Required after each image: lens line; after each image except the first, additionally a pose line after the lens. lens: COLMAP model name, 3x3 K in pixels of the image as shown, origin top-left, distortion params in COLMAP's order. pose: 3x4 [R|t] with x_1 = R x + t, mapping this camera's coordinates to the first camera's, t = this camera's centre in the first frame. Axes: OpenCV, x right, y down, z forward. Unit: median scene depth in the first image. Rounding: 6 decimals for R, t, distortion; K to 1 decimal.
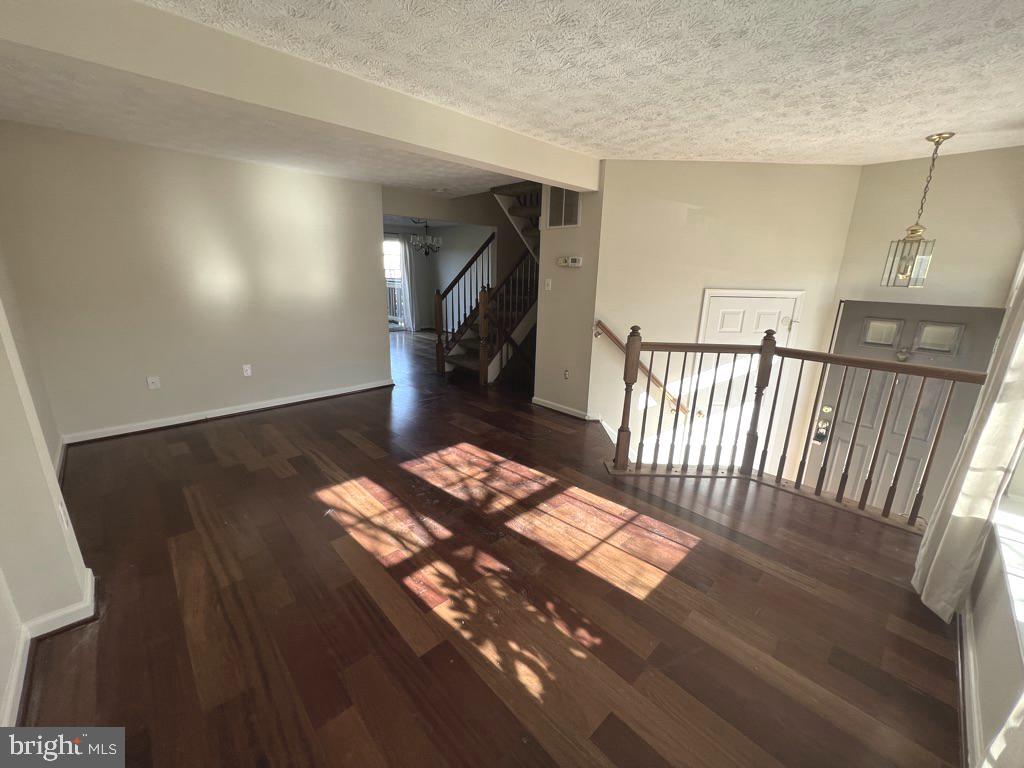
lens RADIAL K [[410.0, 0, 512.6], [0, 410.0, 385.3], [0, 0, 1]] dist [-0.001675, 0.000380]
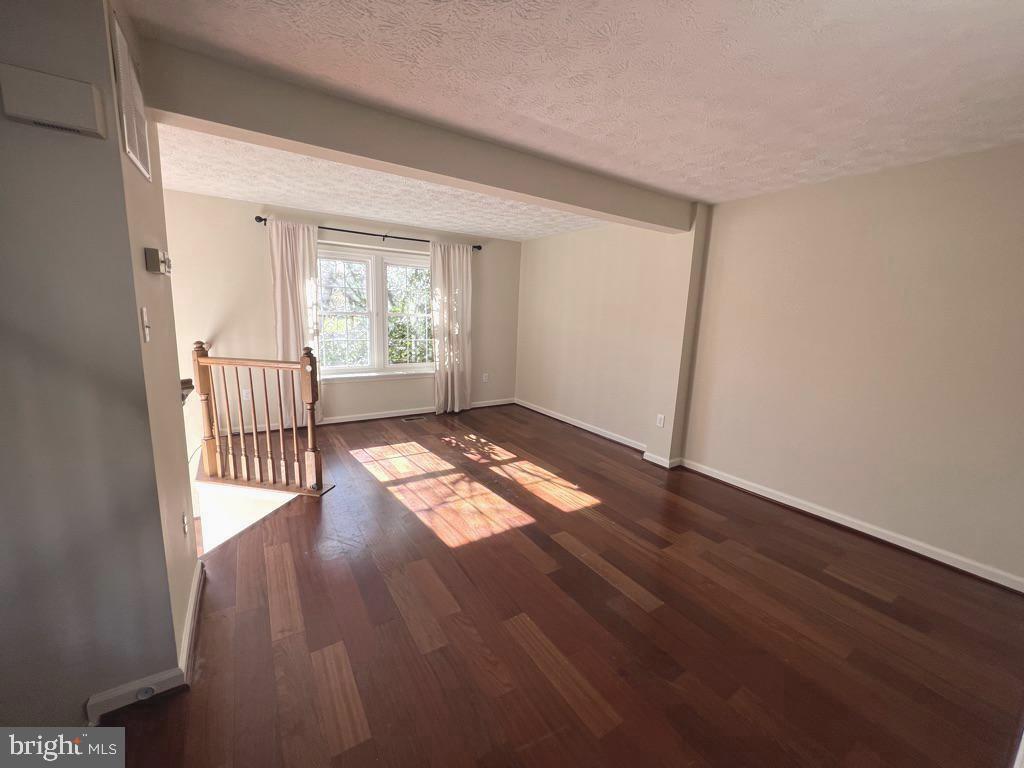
lens RADIAL K [[410.0, 0, 513.5], [0, 410.0, 381.4], [0, 0, 1]] dist [-0.001675, 0.000380]
pose [[-0.981908, -0.082828, 0.170283, -0.431695], [-0.002431, 0.904701, 0.426039, -0.555535], [-0.189343, 0.417917, -0.888535, 2.020327]]
